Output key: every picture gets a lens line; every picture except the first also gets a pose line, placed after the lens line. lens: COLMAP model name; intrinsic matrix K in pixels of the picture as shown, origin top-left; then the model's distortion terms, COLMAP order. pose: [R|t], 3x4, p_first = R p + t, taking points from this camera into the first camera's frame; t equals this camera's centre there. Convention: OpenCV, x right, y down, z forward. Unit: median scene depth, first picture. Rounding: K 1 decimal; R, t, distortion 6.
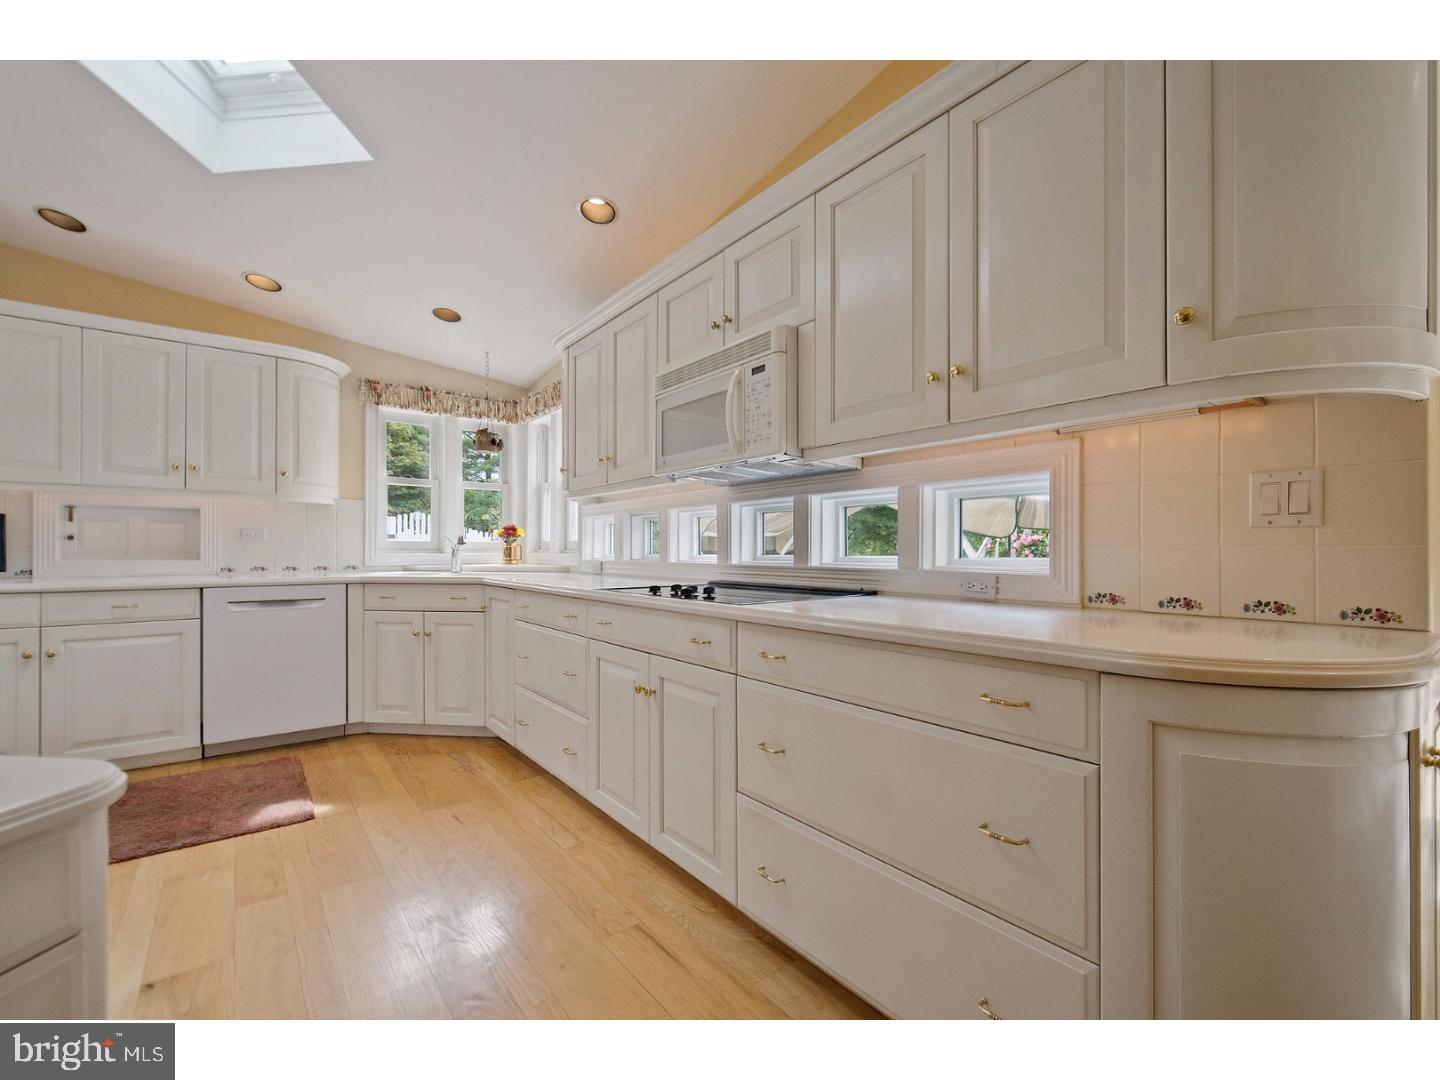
lens RADIAL K [[623.4, 0, 738.7], [0, 623.4, 549.2], [0, 0, 1]] dist [-0.000994, -0.000728]
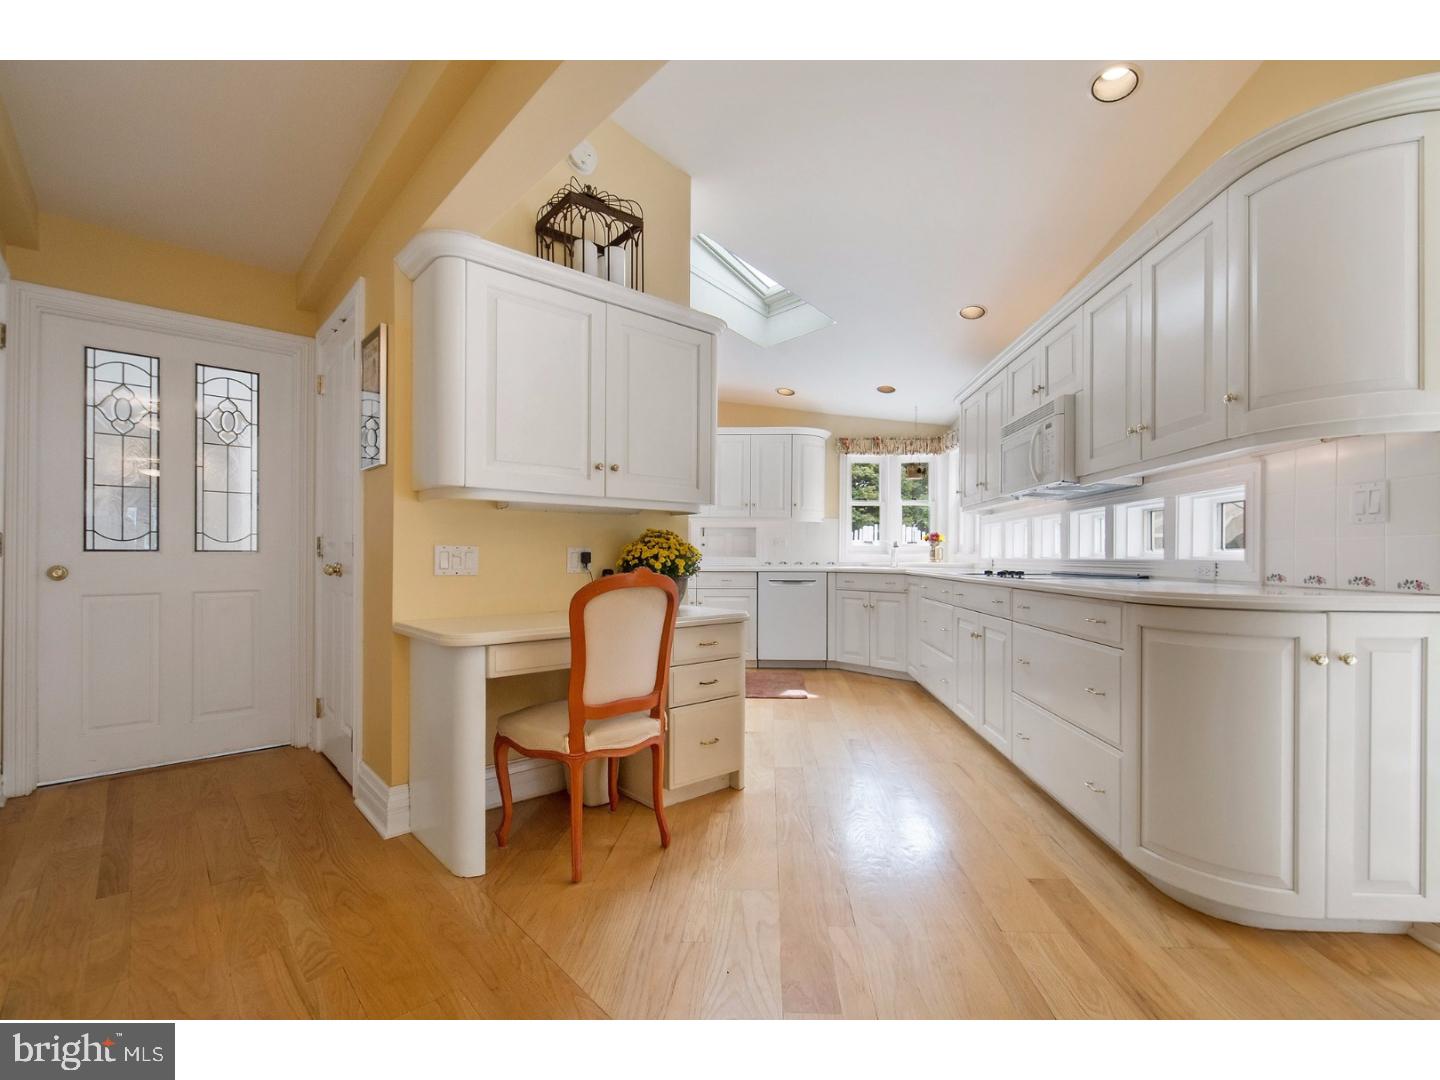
lens RADIAL K [[623.4, 0, 738.7], [0, 623.4, 549.2], [0, 0, 1]] dist [-0.000994, -0.000728]
pose [[0.746731, -0.006405, -0.665095, 0.270215], [-0.000753, 0.999945, -0.010475, 0.013967], [0.665126, 0.008323, 0.746685, -0.350178]]
